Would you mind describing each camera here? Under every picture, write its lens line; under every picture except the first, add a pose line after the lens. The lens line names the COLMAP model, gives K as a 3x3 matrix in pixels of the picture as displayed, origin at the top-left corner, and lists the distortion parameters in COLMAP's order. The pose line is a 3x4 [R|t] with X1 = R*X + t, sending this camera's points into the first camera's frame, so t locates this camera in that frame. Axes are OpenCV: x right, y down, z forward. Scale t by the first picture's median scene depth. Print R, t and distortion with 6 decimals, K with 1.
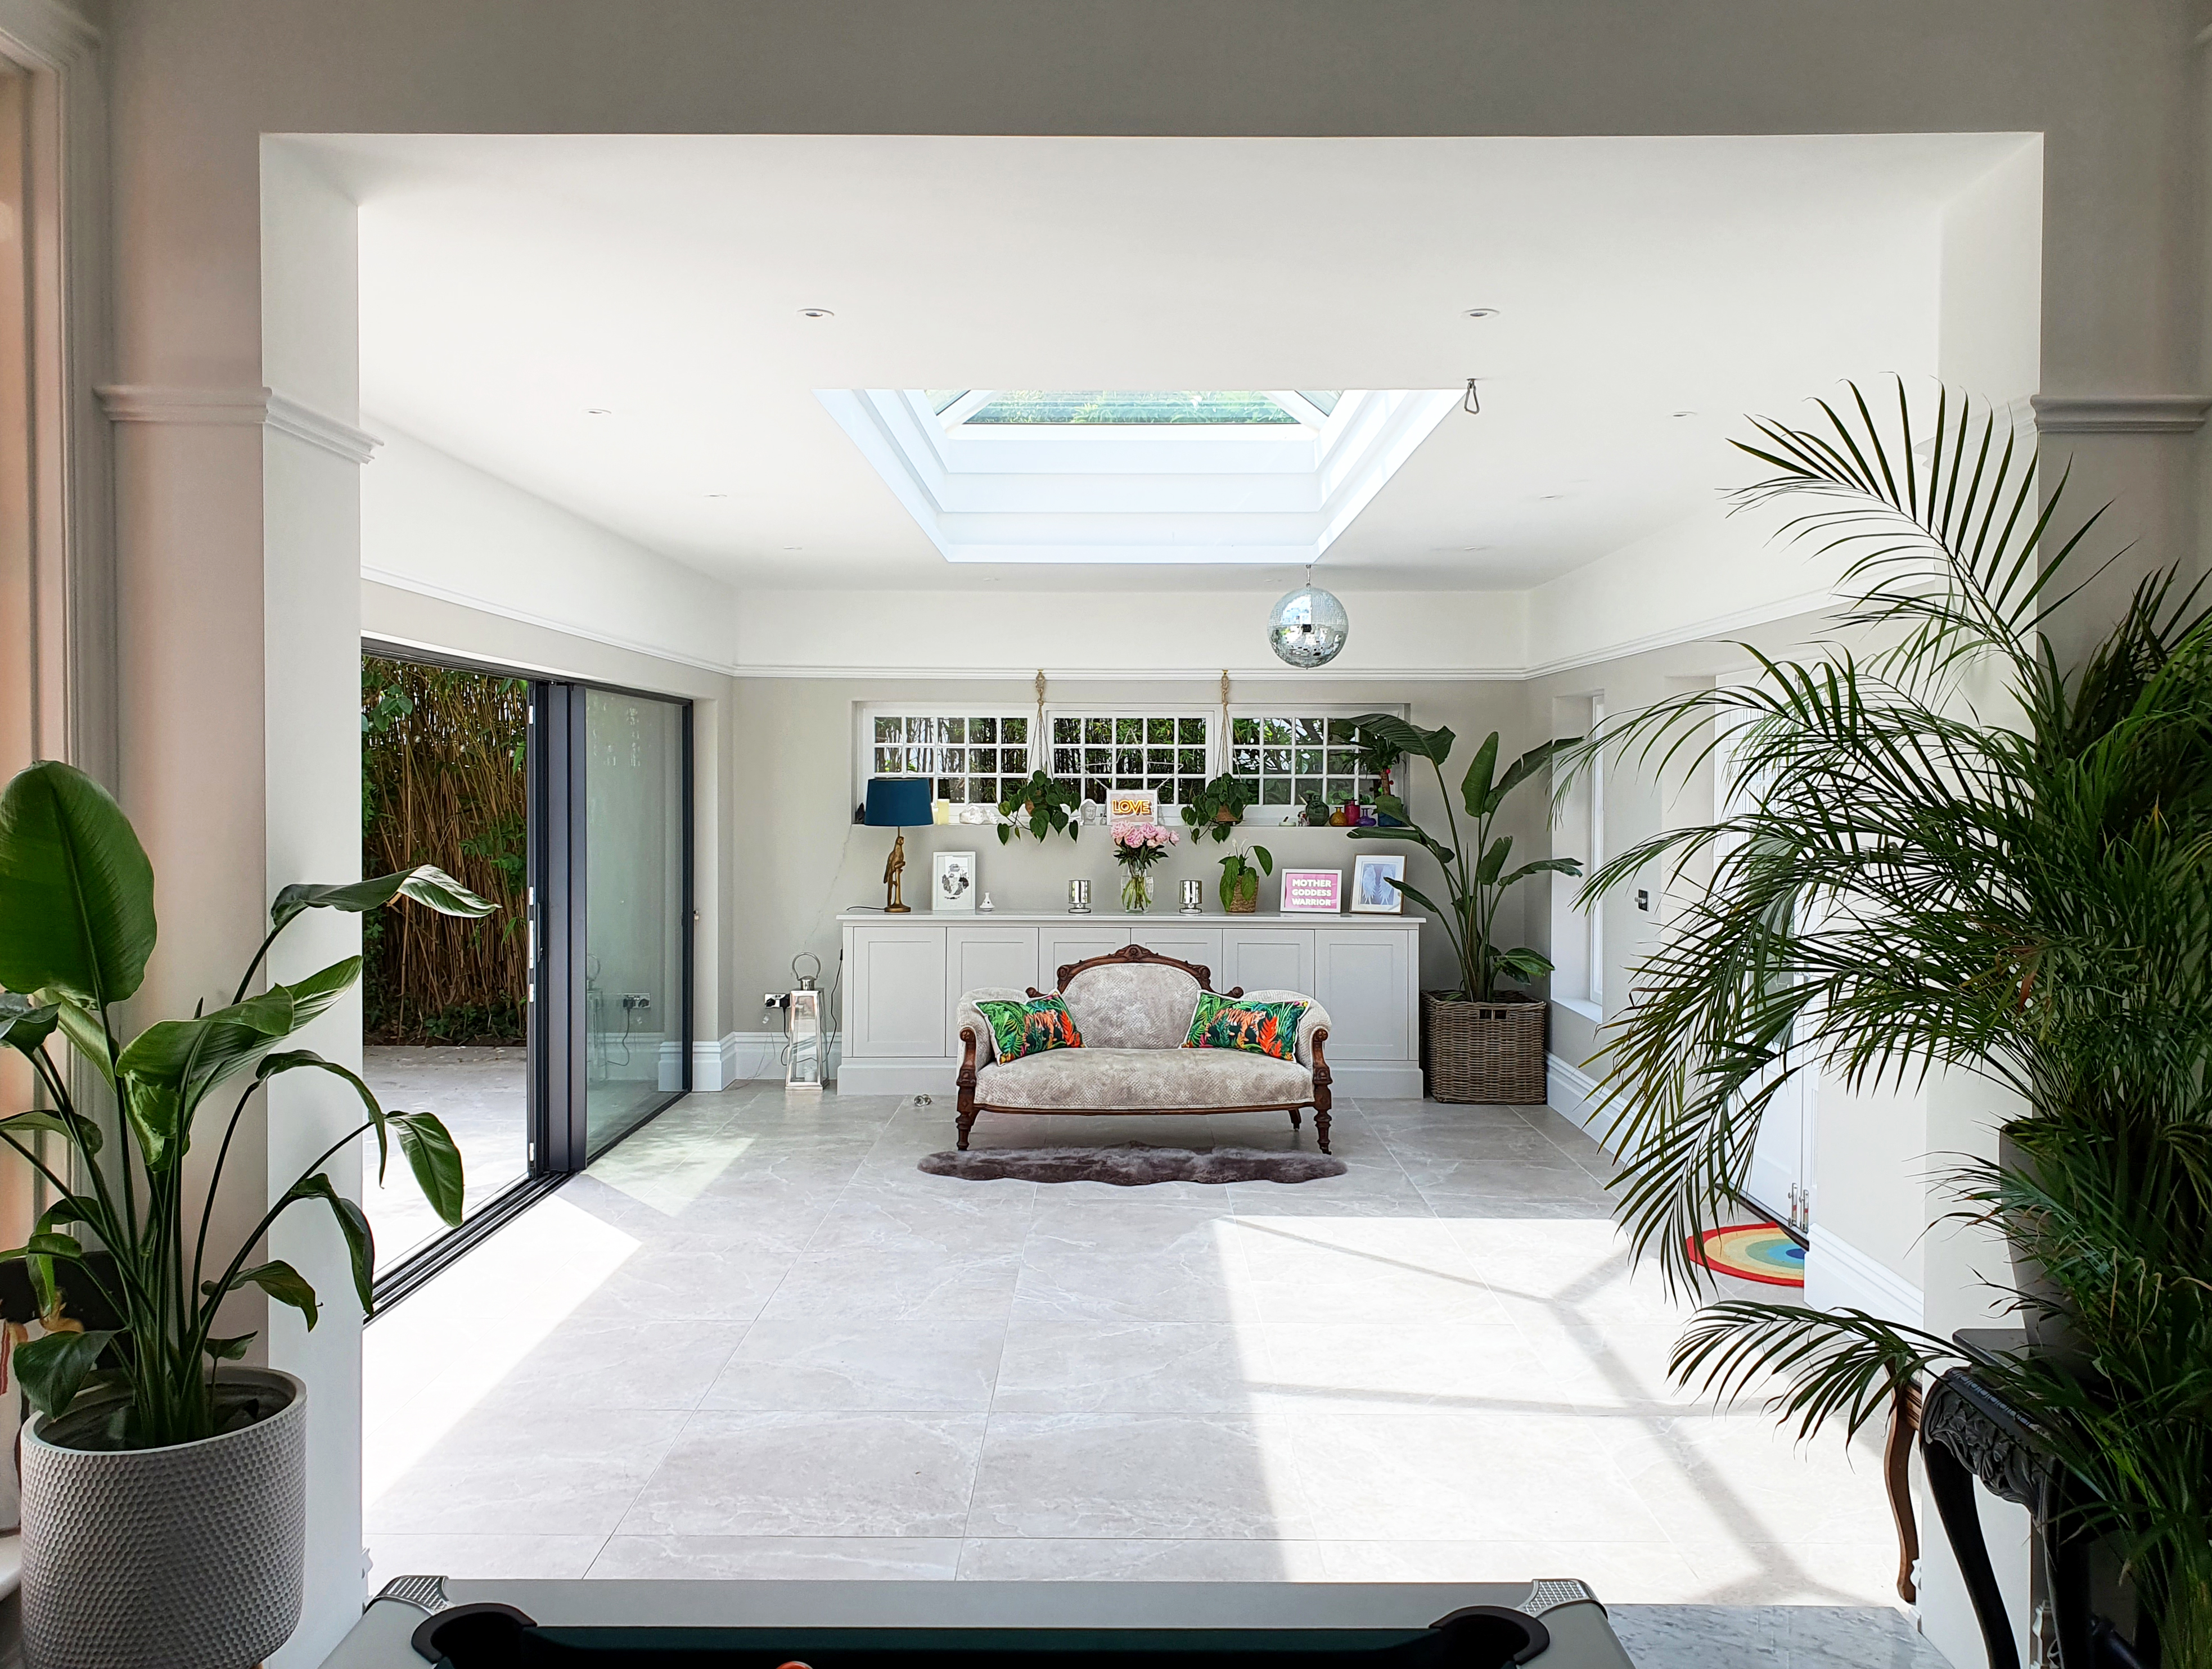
lens RADIAL K [[1817.8, 0, 1095.2], [0, 1817.8, 820.6], [0, 0, 1]] dist [0.071429, -0.010832]
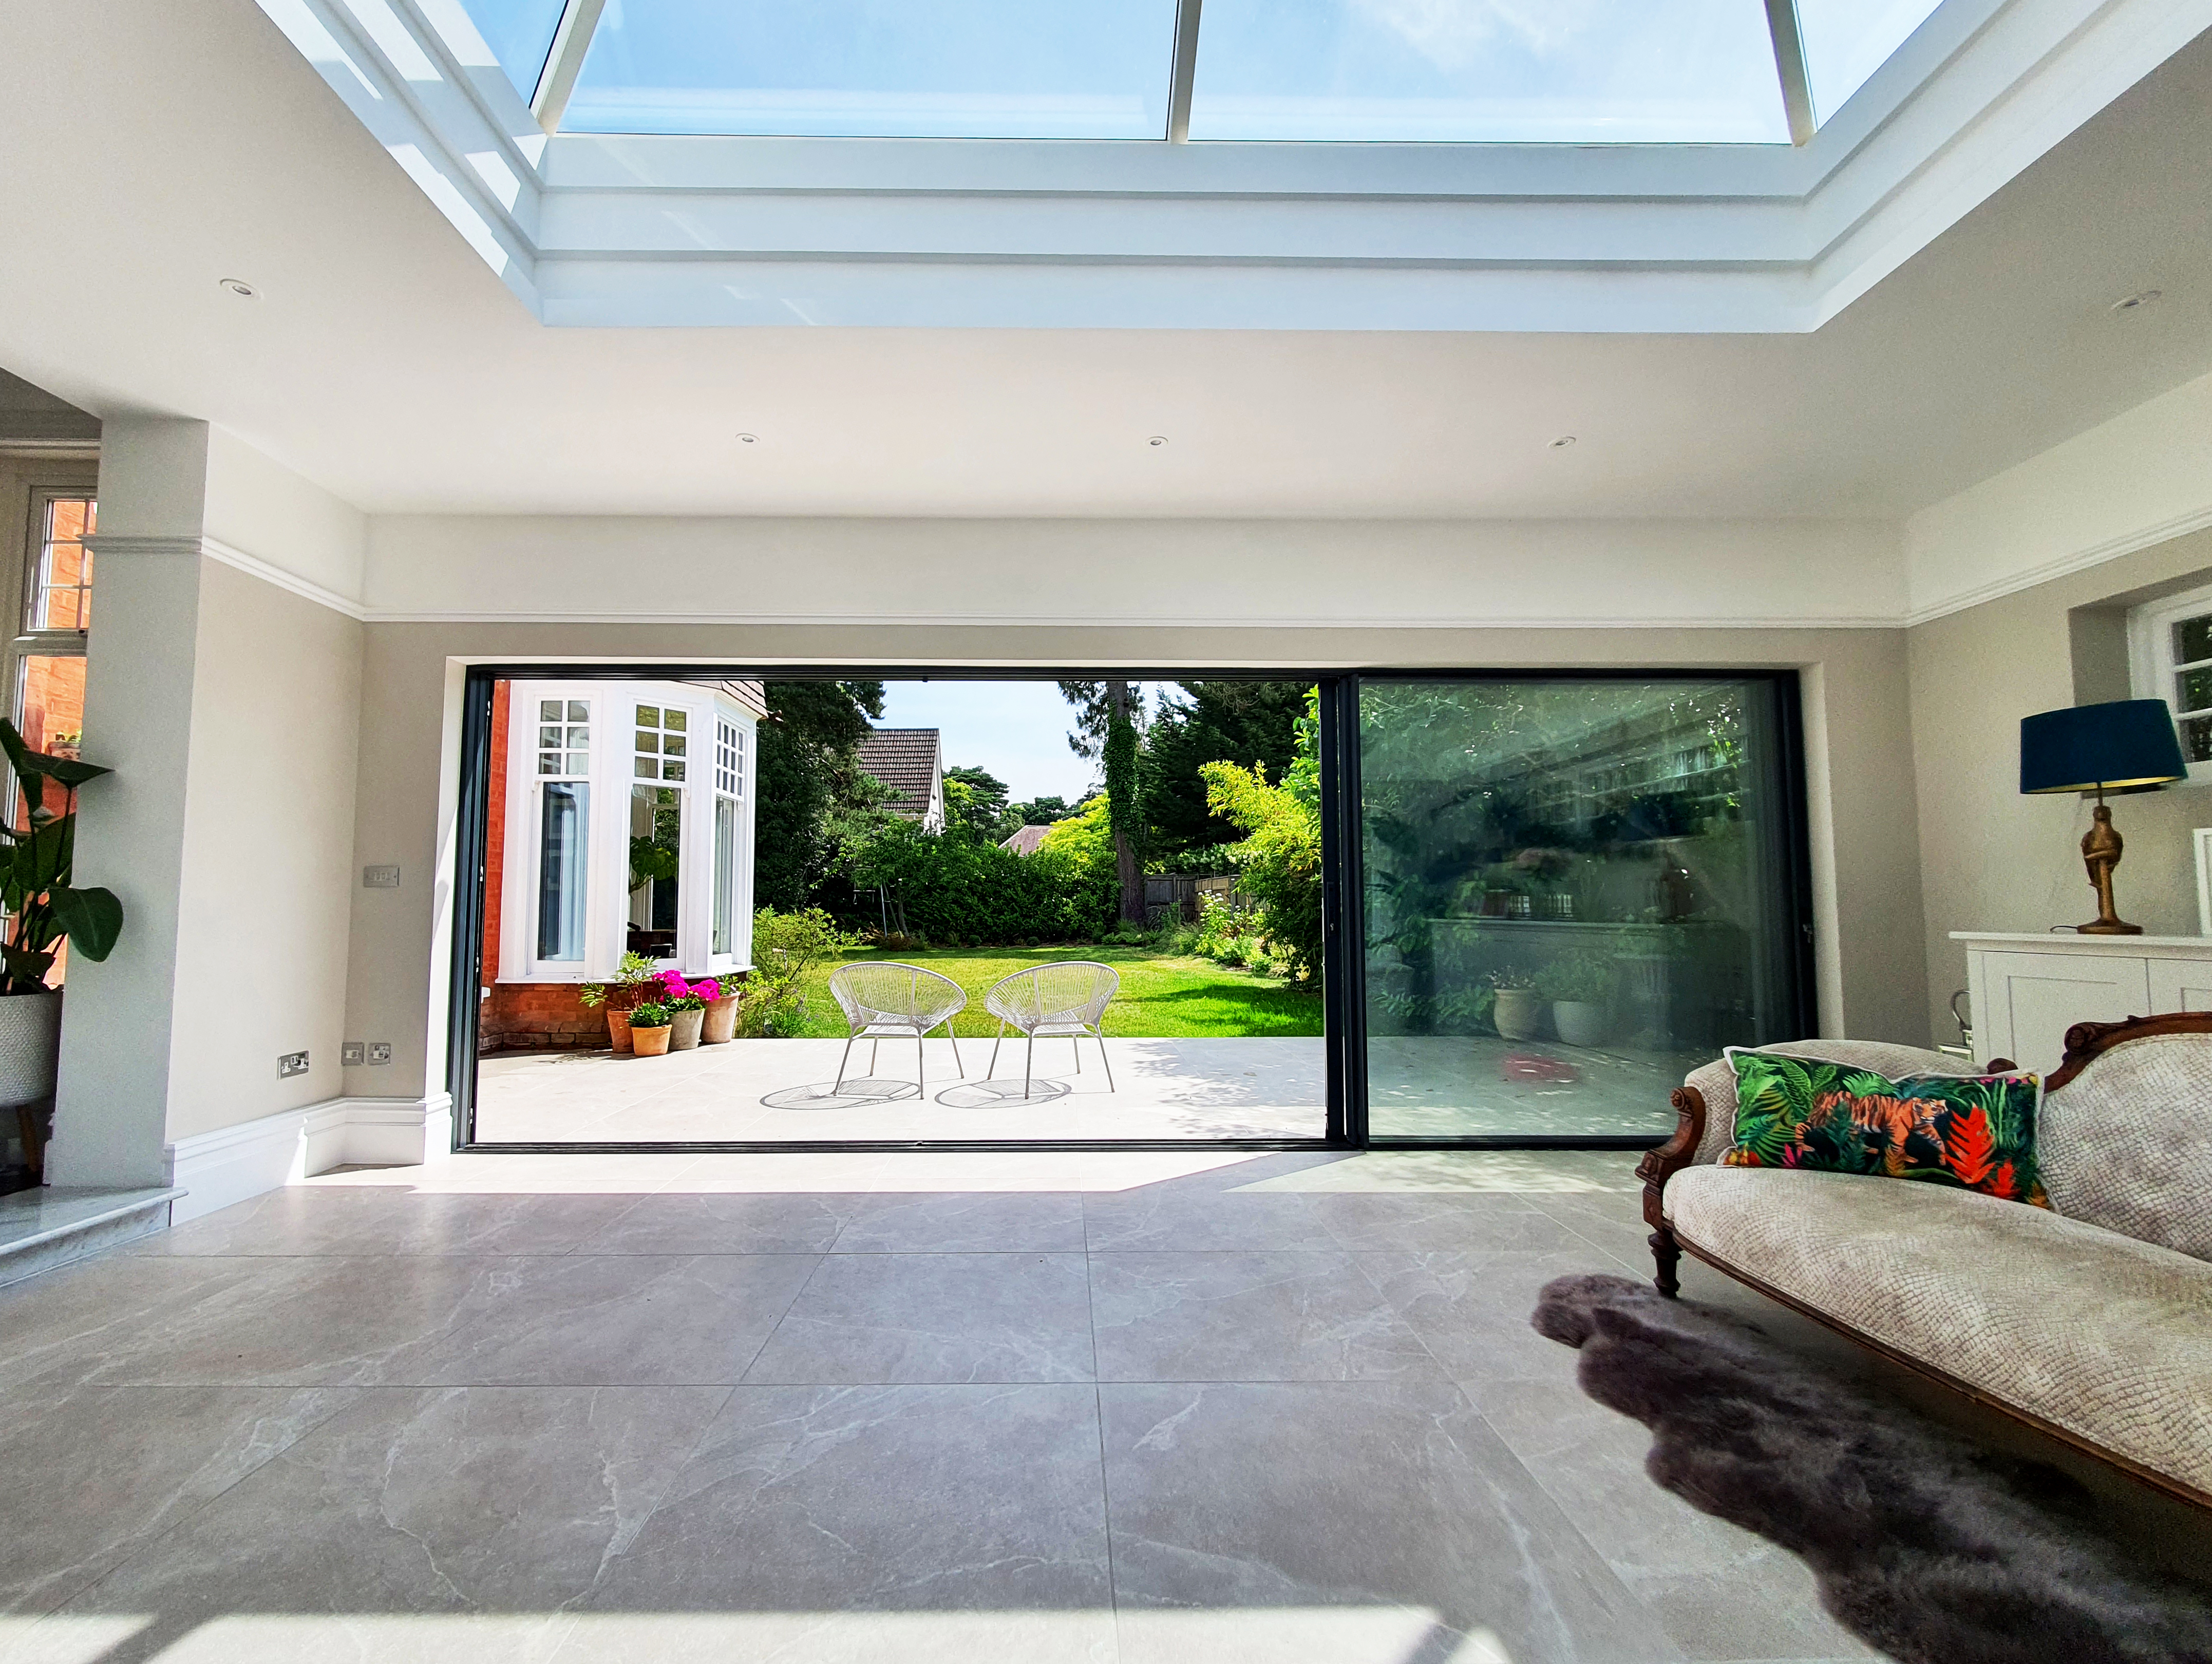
lens RADIAL K [[941.3, 0, 1052.1], [0, 941.3, 857.9], [0, 0, 1]] dist [0.004049, -0.001195]
pose [[0.016320, -0.054942, -0.998356, 0.219567], [-0.023439, 0.998194, -0.055316, 0.057229], [0.999592, 0.024303, 0.015002, 0.734634]]
